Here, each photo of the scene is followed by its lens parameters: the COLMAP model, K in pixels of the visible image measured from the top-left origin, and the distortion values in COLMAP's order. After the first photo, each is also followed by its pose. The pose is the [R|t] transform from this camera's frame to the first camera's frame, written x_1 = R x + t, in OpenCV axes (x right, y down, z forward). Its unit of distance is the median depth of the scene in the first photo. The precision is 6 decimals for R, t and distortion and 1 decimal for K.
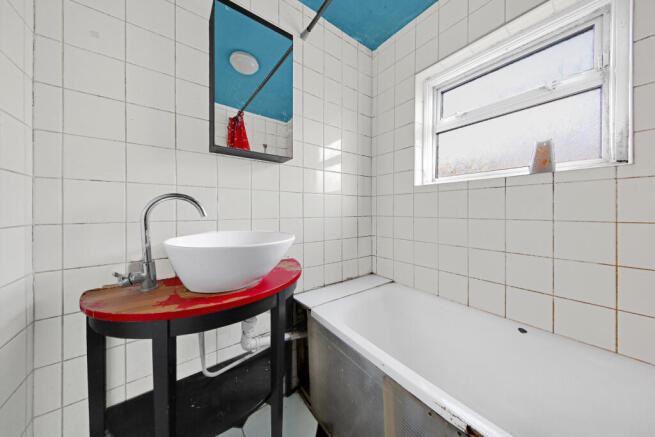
lens RADIAL K [[208.4, 0, 323.6], [0, 208.4, 208.9], [0, 0, 1]] dist [0.000788, 0.000021]
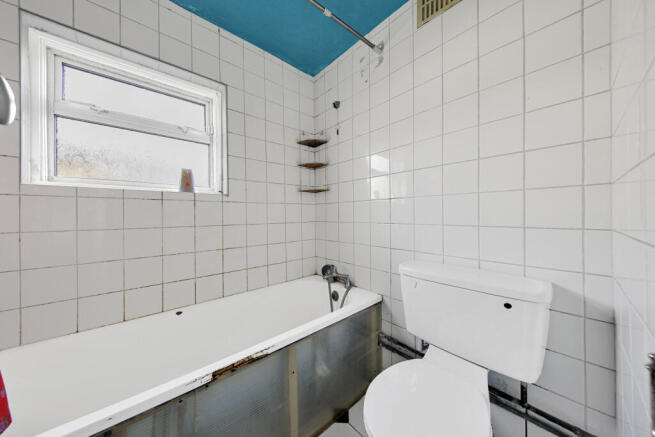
lens RADIAL K [[217.3, 0, 327.5], [0, 217.3, 218.5], [0, 0, 1]] dist [0.000259, -0.000003]
pose [[-0.088031, -0.007756, 0.996088, -0.434109], [0.006650, 0.999943, 0.008373, -0.003947], [-0.996095, 0.007361, -0.087975, 0.184804]]
